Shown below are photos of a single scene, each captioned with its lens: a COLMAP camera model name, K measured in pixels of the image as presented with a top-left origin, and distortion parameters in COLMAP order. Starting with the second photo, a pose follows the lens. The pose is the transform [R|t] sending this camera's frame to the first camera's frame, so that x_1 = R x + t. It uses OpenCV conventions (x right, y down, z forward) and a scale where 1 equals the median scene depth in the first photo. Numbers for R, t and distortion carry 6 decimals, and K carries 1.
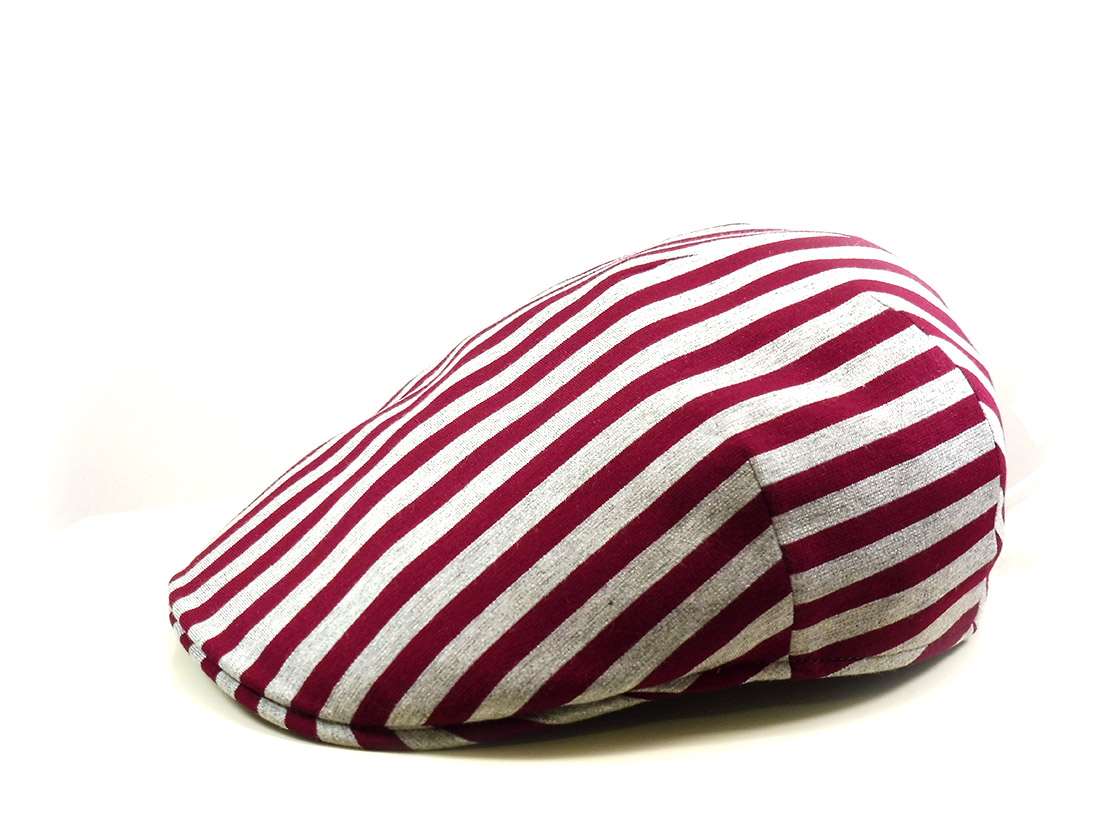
lens RADIAL K [[3259.2, 0, 550.0], [0, 3259.2, 412.5], [0, 0, 1]] dist [0.937129, -39.409528]
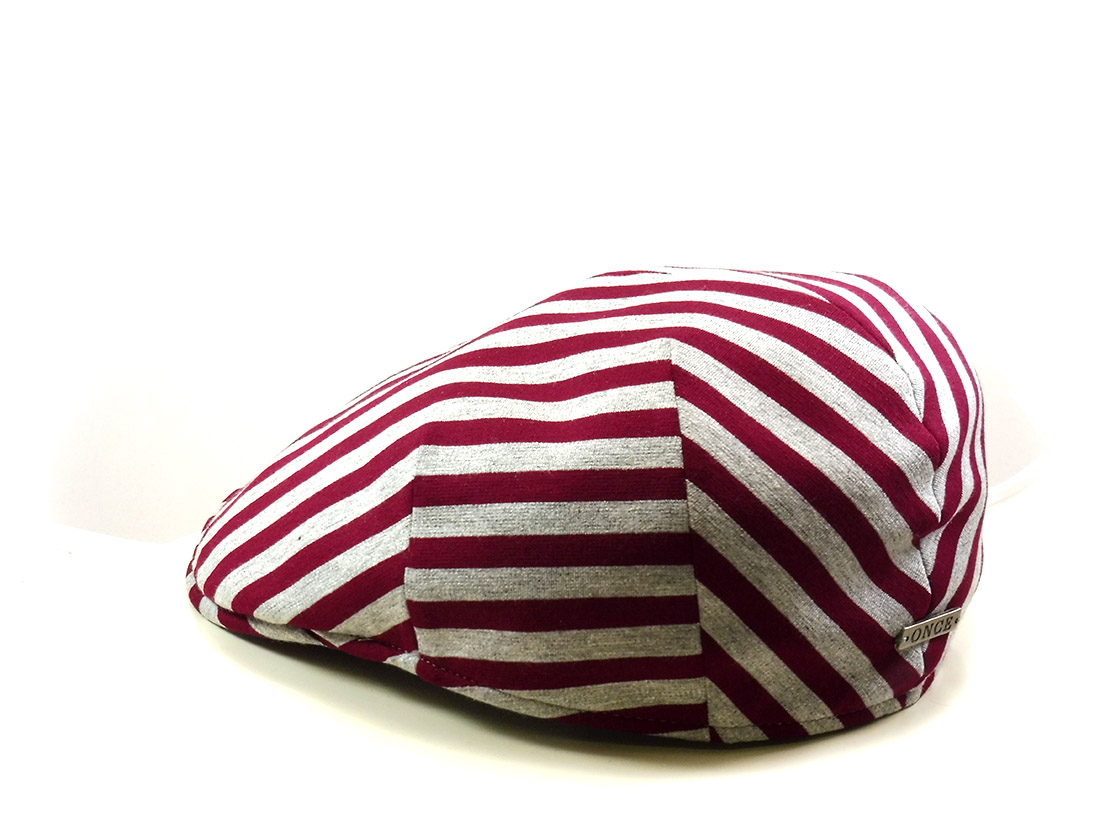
lens RADIAL K [[3259.2, 0, 550.0], [0, 3259.2, 412.5], [0, 0, 1]] dist [0.937129, -39.409528]
pose [[0.463904, 0.246057, -0.851028, 0.928592], [-0.256417, 0.956826, 0.136871, -0.142899], [0.847964, 0.154723, 0.506969, 0.525482]]
